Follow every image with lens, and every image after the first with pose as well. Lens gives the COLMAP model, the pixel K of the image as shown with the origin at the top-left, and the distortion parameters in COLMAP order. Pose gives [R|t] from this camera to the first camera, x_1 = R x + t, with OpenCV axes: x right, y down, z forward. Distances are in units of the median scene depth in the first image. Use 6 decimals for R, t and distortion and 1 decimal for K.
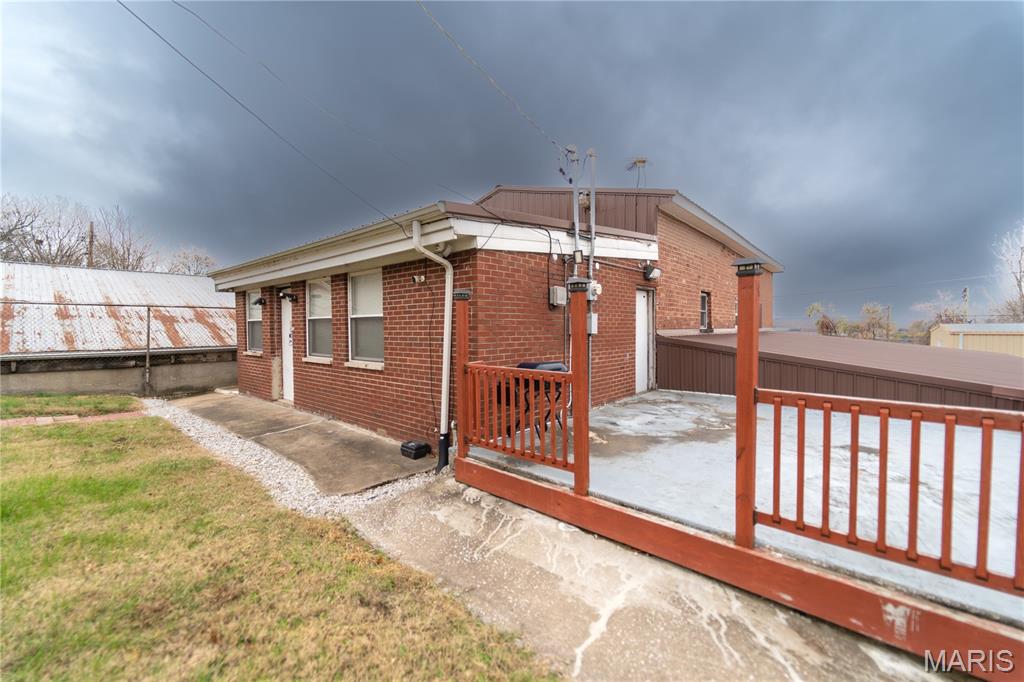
lens RADIAL K [[413.3, 0, 508.1], [0, 413.3, 339.2], [0, 0, 1]] dist [-0.000634, -0.000884]
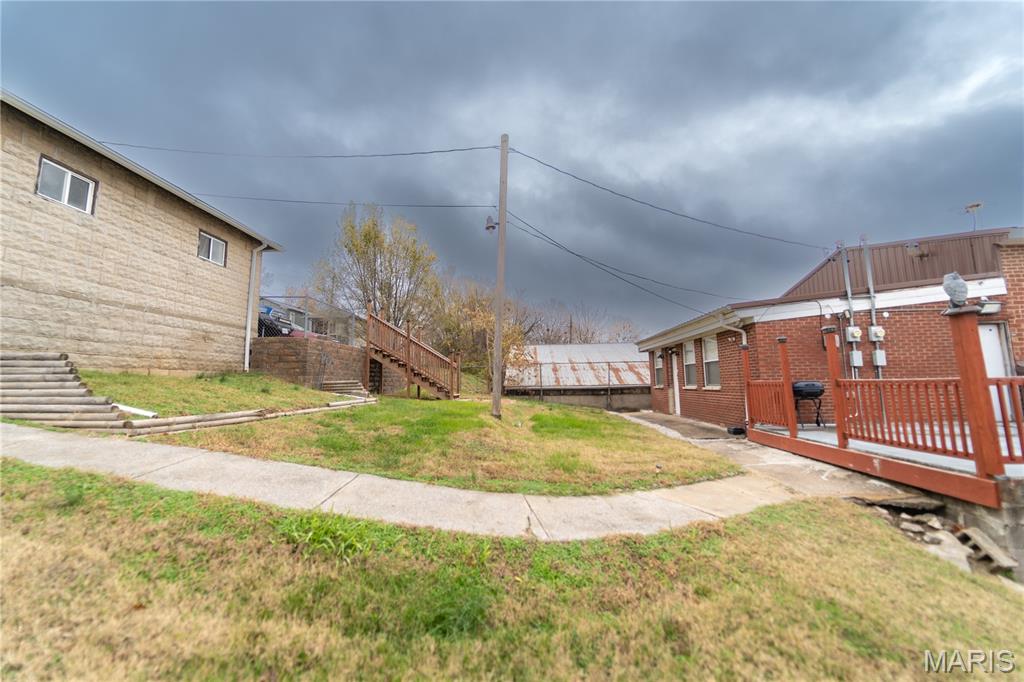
lens RADIAL K [[413.3, 0, 503.6], [0, 413.3, 334.7], [0, 0, 1]] dist [-0.000634, -0.000884]
pose [[0.600533, -0.101821, -0.793091, 0.450842], [-0.011061, 0.990706, -0.135568, 0.069319], [0.799524, 0.090186, 0.593825, -0.658672]]
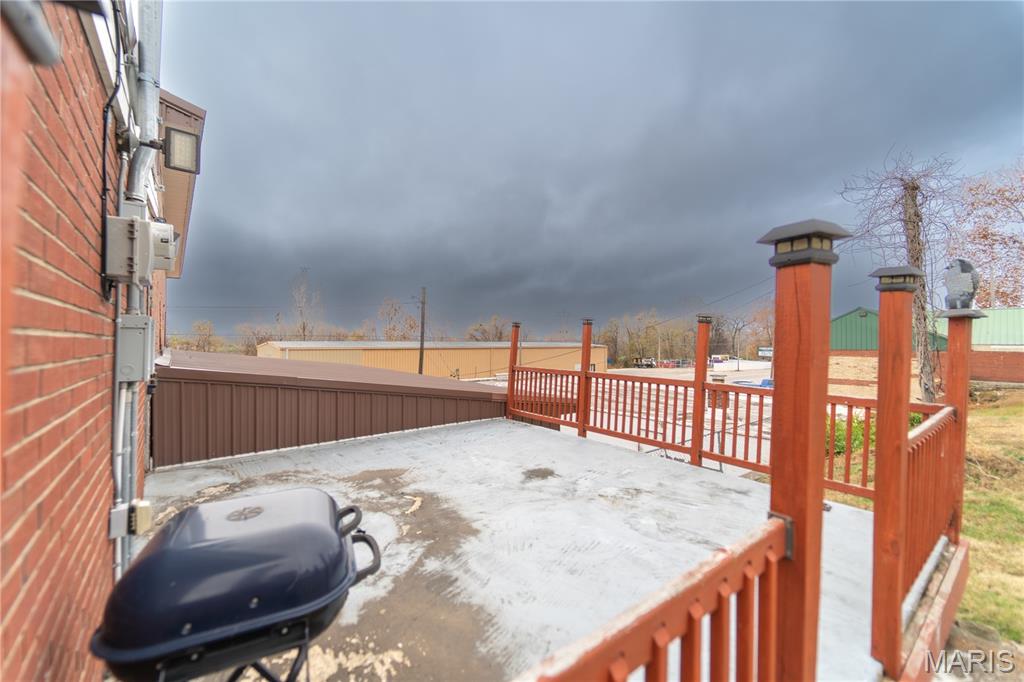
lens RADIAL K [[413.3, 0, 502.8], [0, 413.3, 343.6], [0, 0, 1]] dist [-0.000634, -0.000884]
pose [[0.171775, 0.001054, 0.985136, -0.081547], [0.025717, 0.999654, -0.005554, -0.024936], [-0.984801, 0.026288, 0.171688, 0.515199]]
